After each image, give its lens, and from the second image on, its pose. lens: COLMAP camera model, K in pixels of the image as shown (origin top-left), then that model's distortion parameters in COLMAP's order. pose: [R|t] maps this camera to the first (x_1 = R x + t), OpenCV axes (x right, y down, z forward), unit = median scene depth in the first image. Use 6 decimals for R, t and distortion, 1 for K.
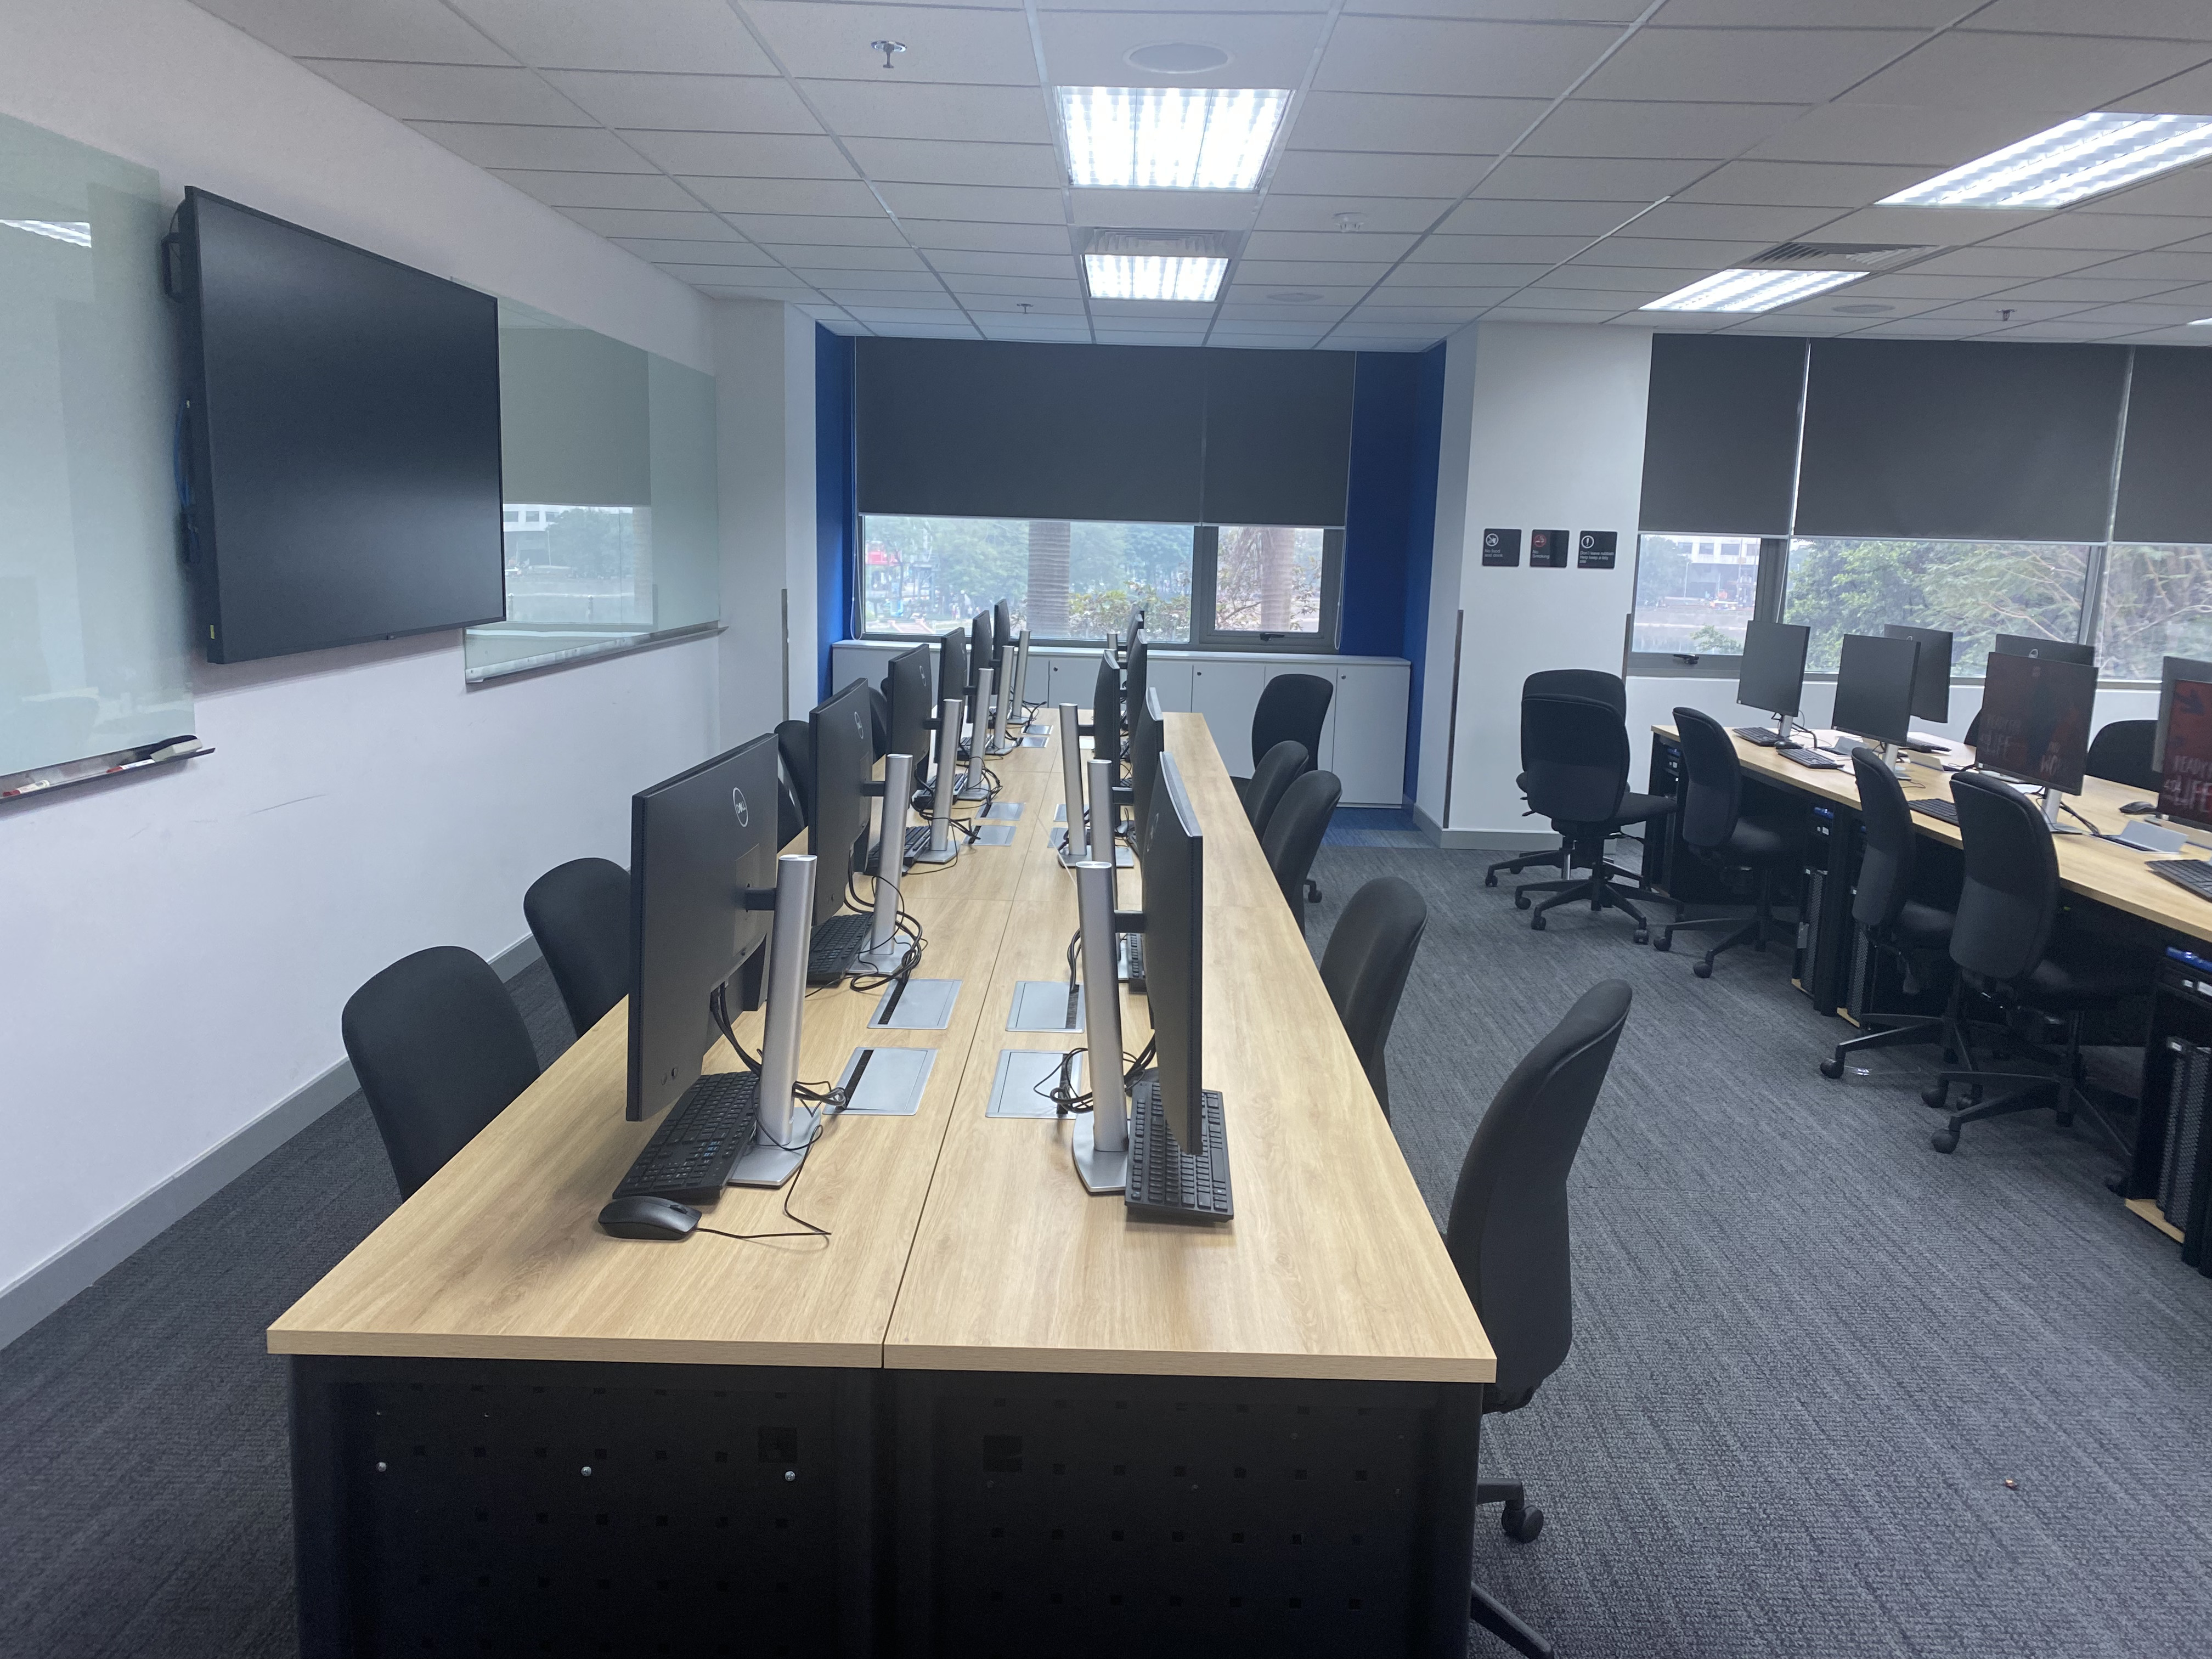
lens RADIAL K [[1694.9, 0, 1108.0], [0, 1694.9, 819.6], [0, 0, 1]] dist [0.017554, -0.012263]
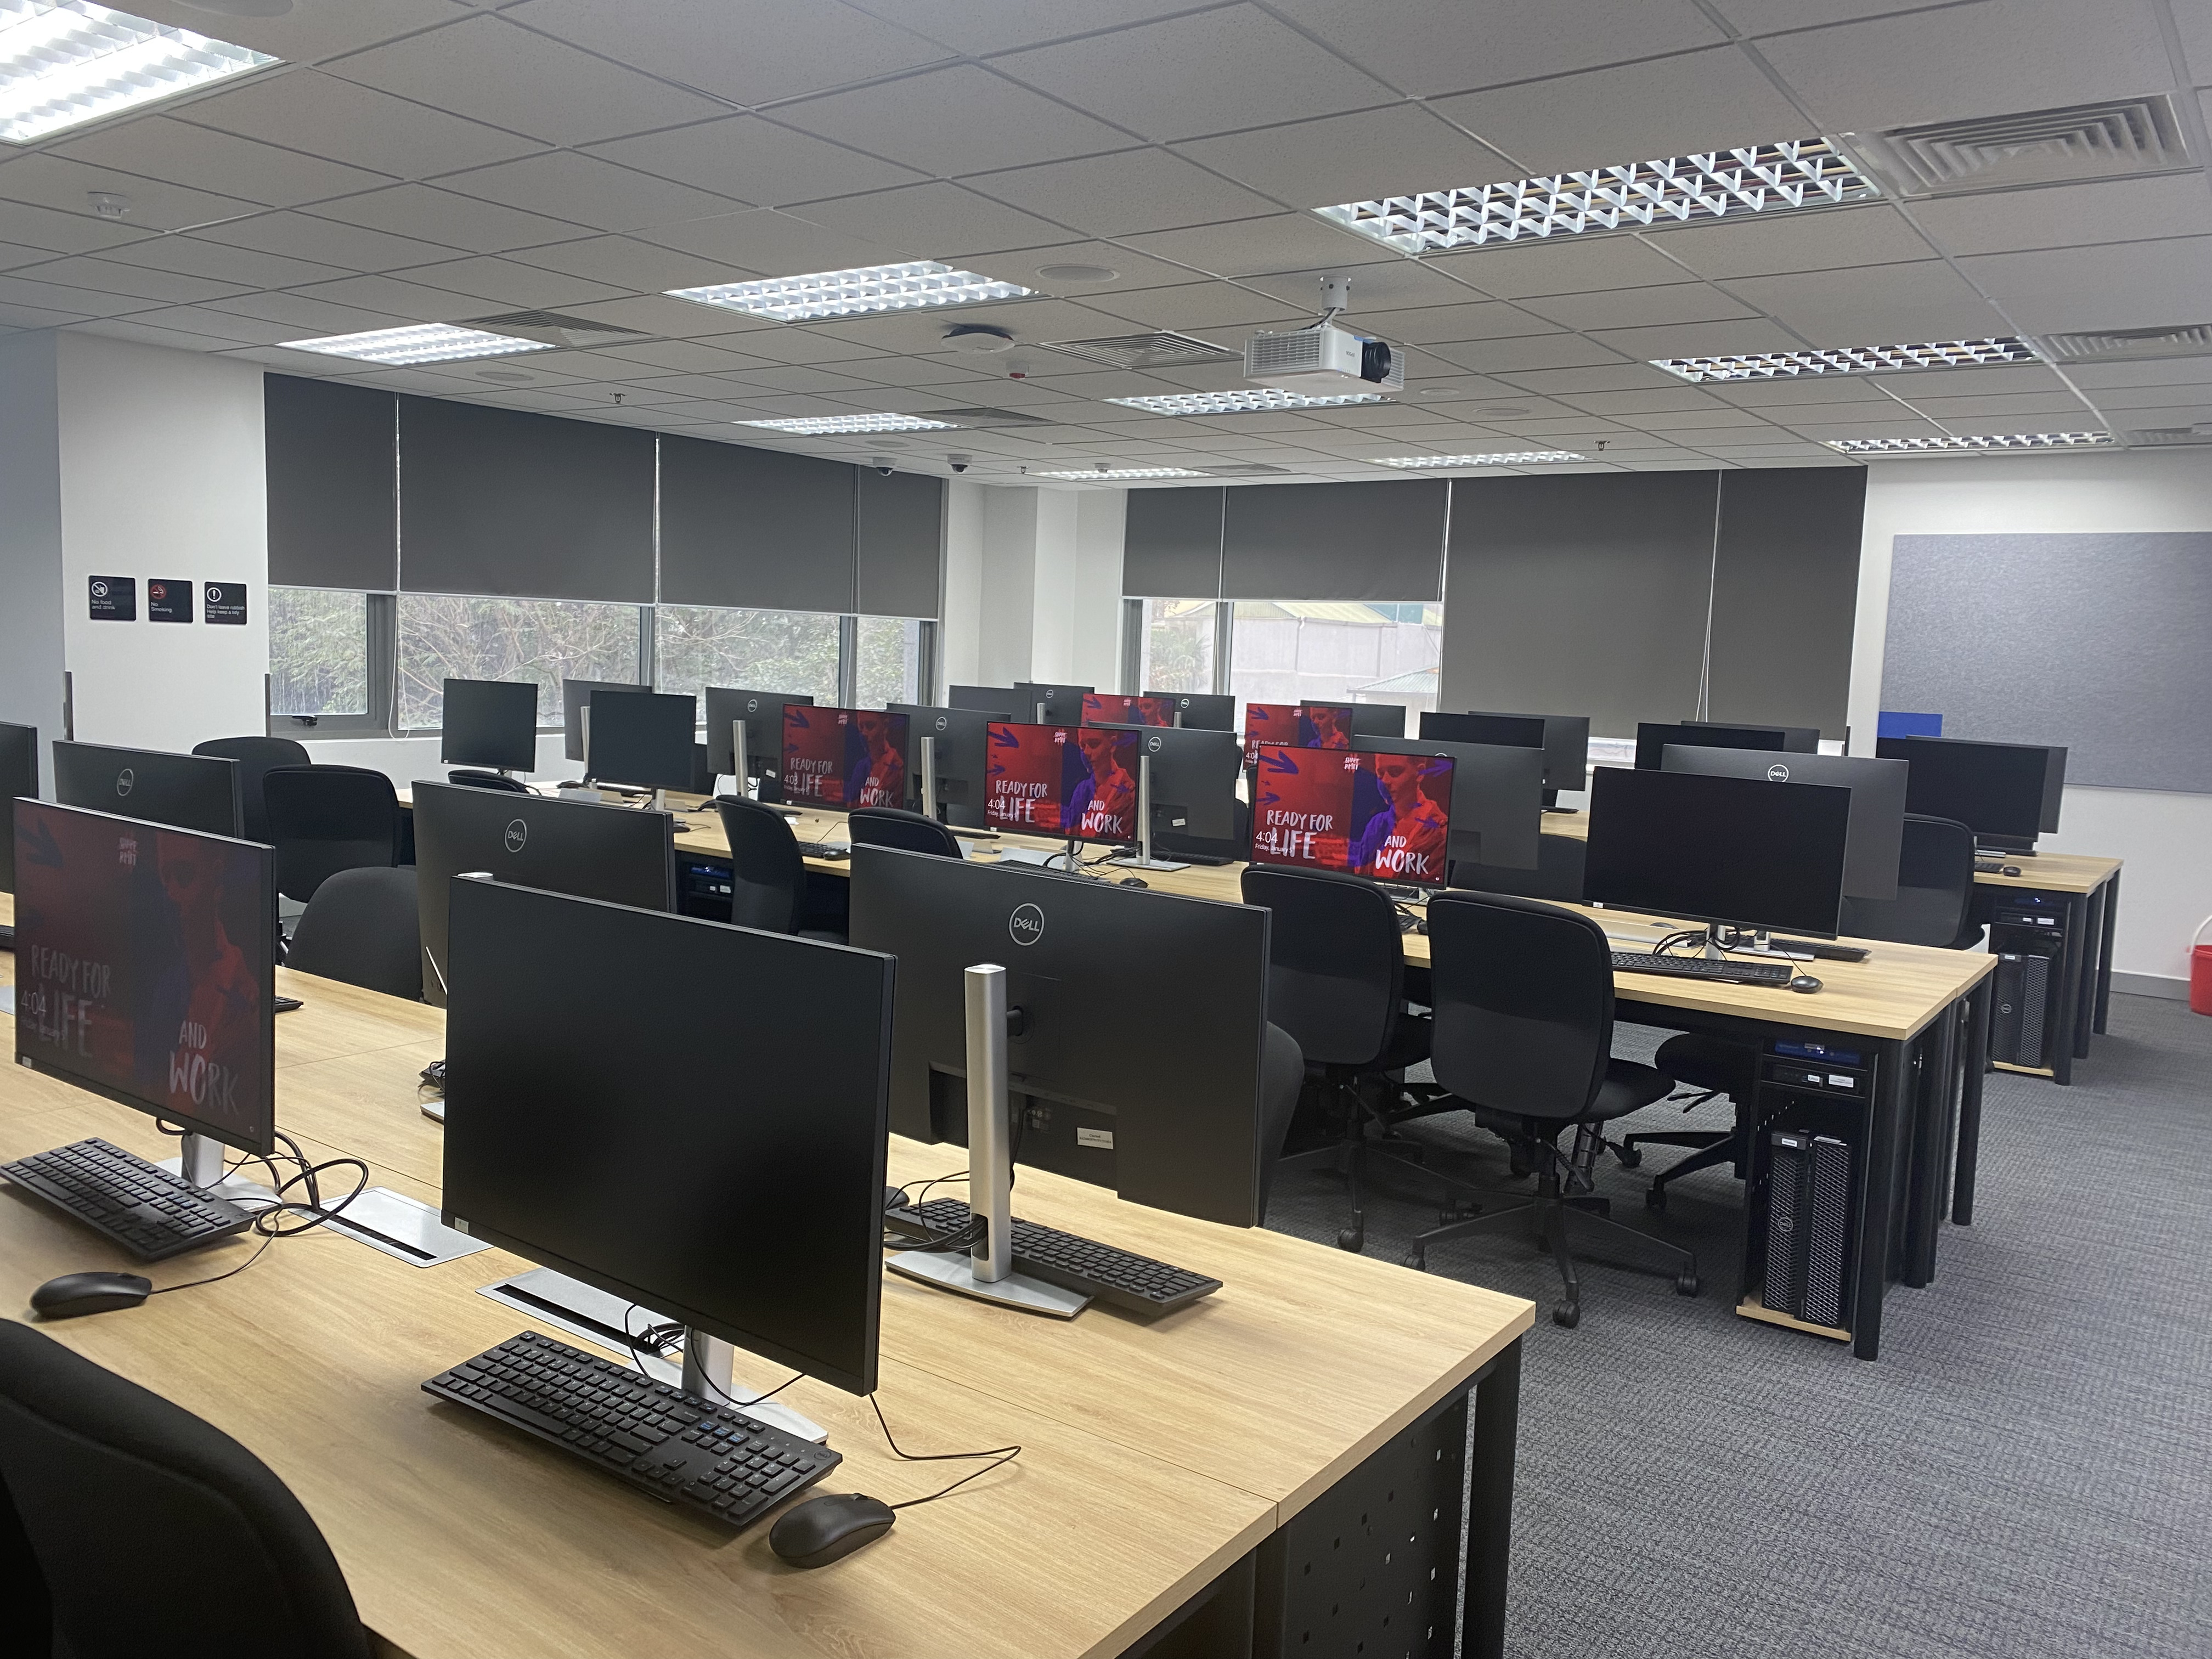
lens RADIAL K [[1694.9, 0, 1109.5], [0, 1694.9, 826.8], [0, 0, 1]] dist [0.017554, -0.012263]
pose [[0.583775, -0.093162, 0.806553, -0.176499], [0.112687, 0.993078, 0.033145, -0.018356], [-0.804058, 0.071539, 0.590232, 0.100965]]
